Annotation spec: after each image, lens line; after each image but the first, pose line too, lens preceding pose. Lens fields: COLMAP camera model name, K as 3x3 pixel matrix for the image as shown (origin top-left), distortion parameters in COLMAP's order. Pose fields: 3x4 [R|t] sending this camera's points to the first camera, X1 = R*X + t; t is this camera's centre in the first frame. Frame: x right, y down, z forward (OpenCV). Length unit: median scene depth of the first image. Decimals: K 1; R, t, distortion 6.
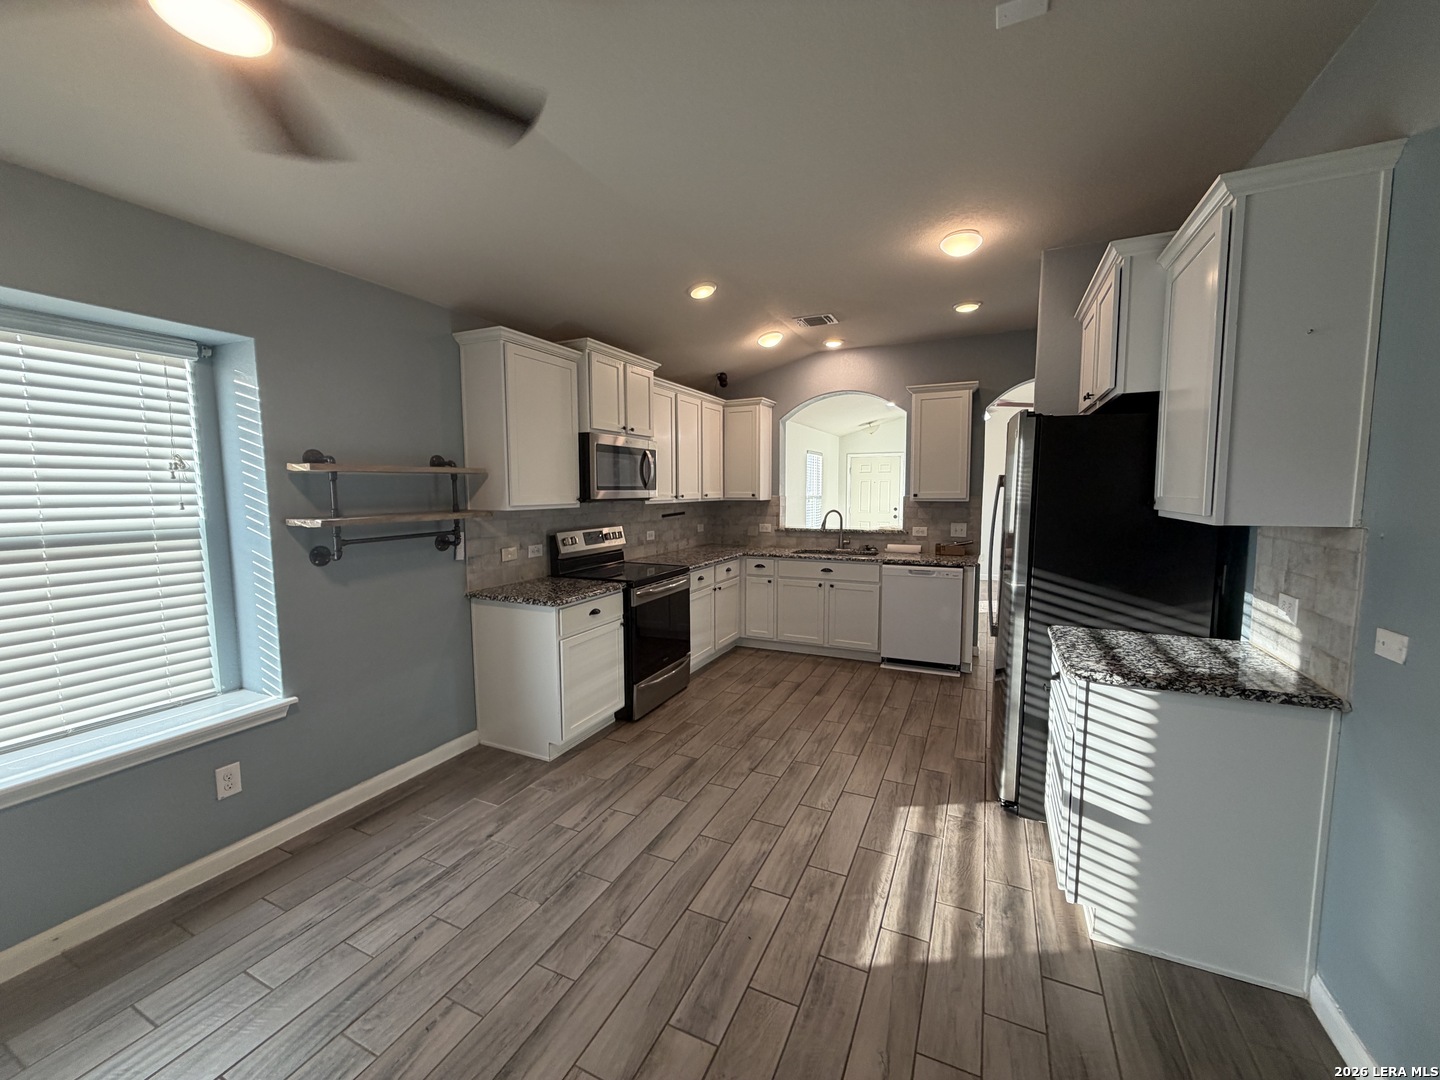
lens RADIAL K [[574.0, 0, 718.9], [0, 574.0, 539.8], [0, 0, 1]] dist [-0.000984, 0.000360]
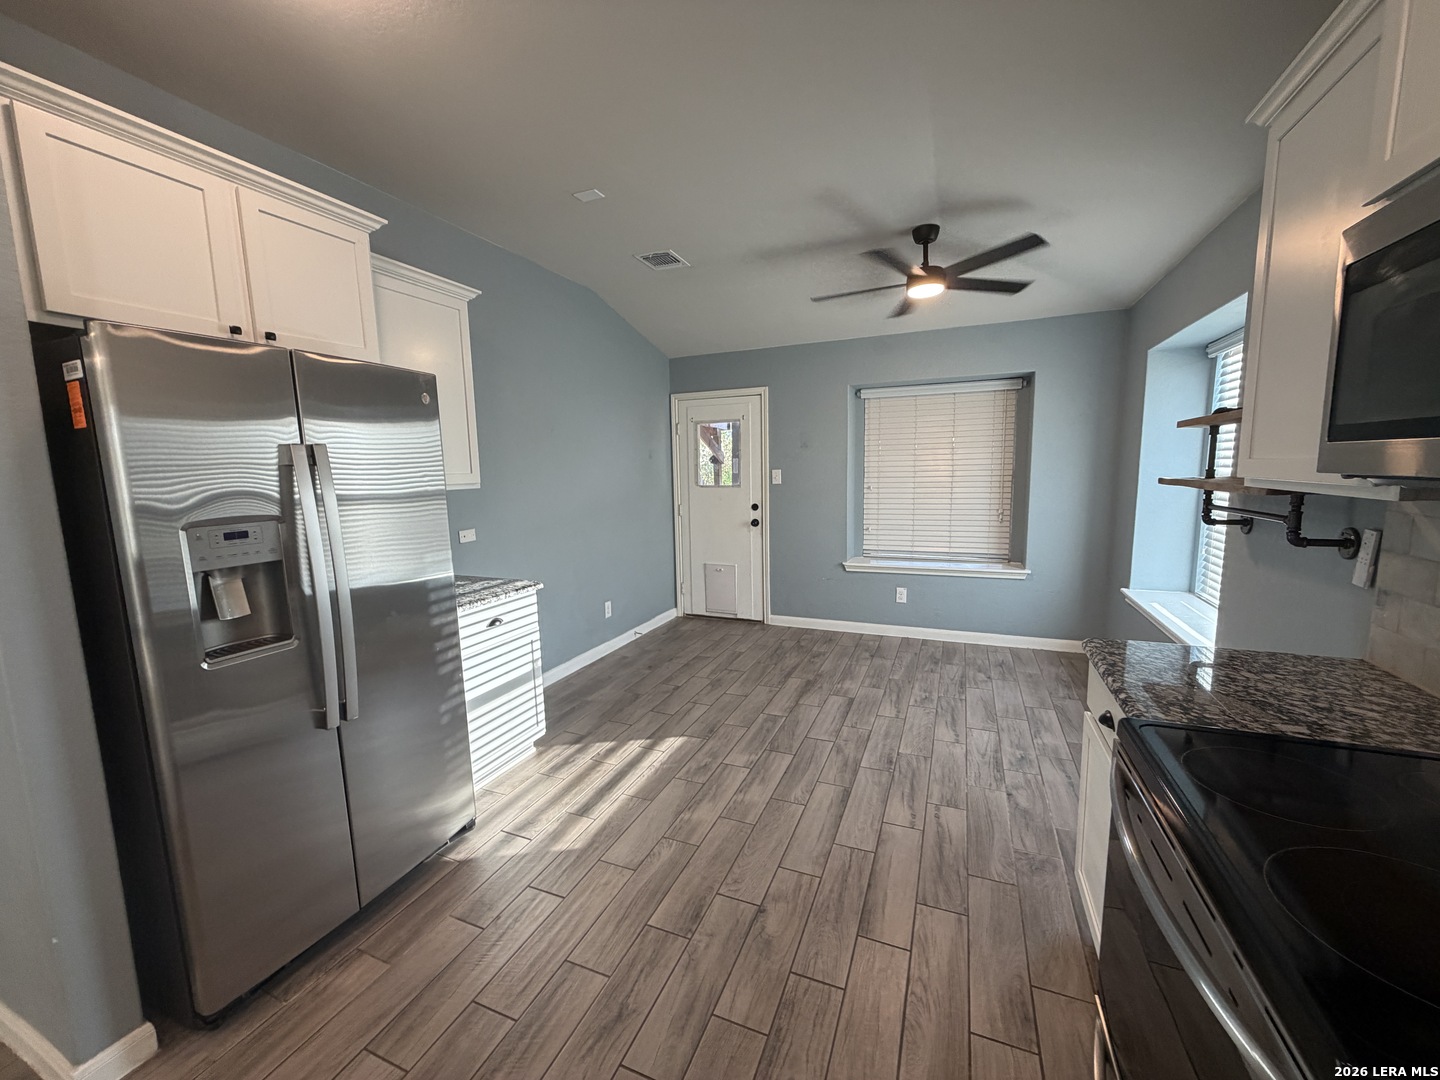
lens RADIAL K [[574.0, 0, 718.9], [0, 574.0, 539.8], [0, 0, 1]] dist [-0.000984, 0.000360]
pose [[-0.998745, 0.029812, -0.040245, 0.110896], [0.020353, 0.975797, 0.217730, -0.120427], [0.045762, 0.216638, -0.975179, 1.439509]]
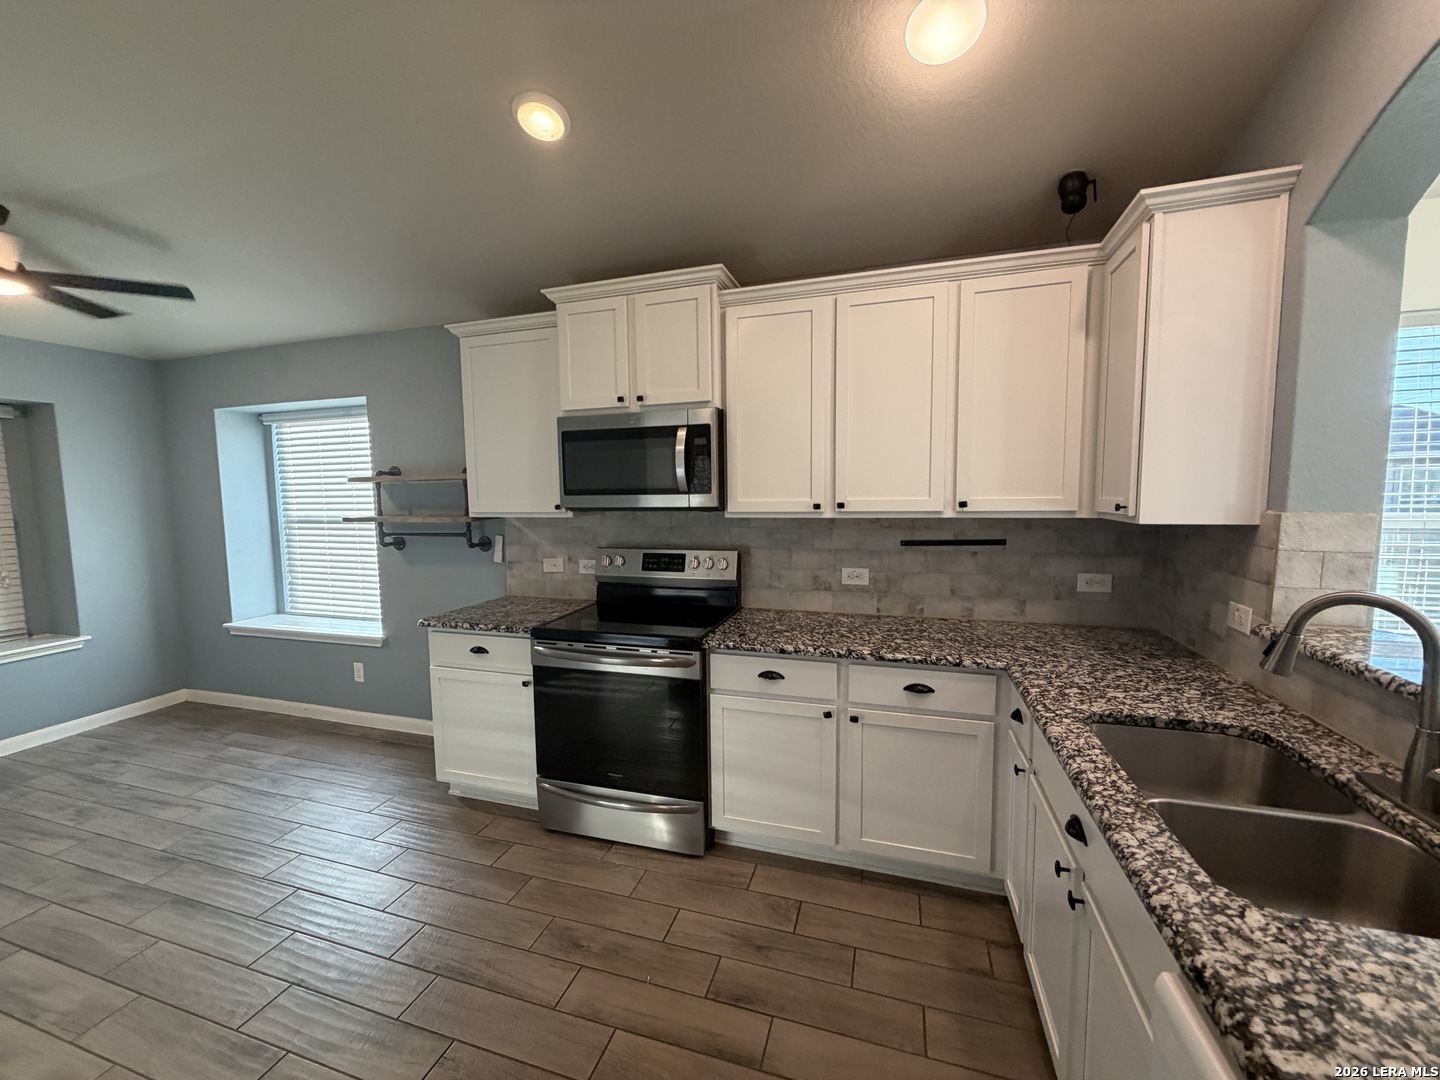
lens RADIAL K [[574.0, 0, 718.9], [0, 574.0, 539.8], [0, 0, 1]] dist [-0.000984, 0.000360]
pose [[0.130144, 0.089978, -0.987404, 0.613631], [-0.074308, 0.993958, 0.080781, -0.117990], [0.988707, 0.062859, 0.136044, 1.247558]]
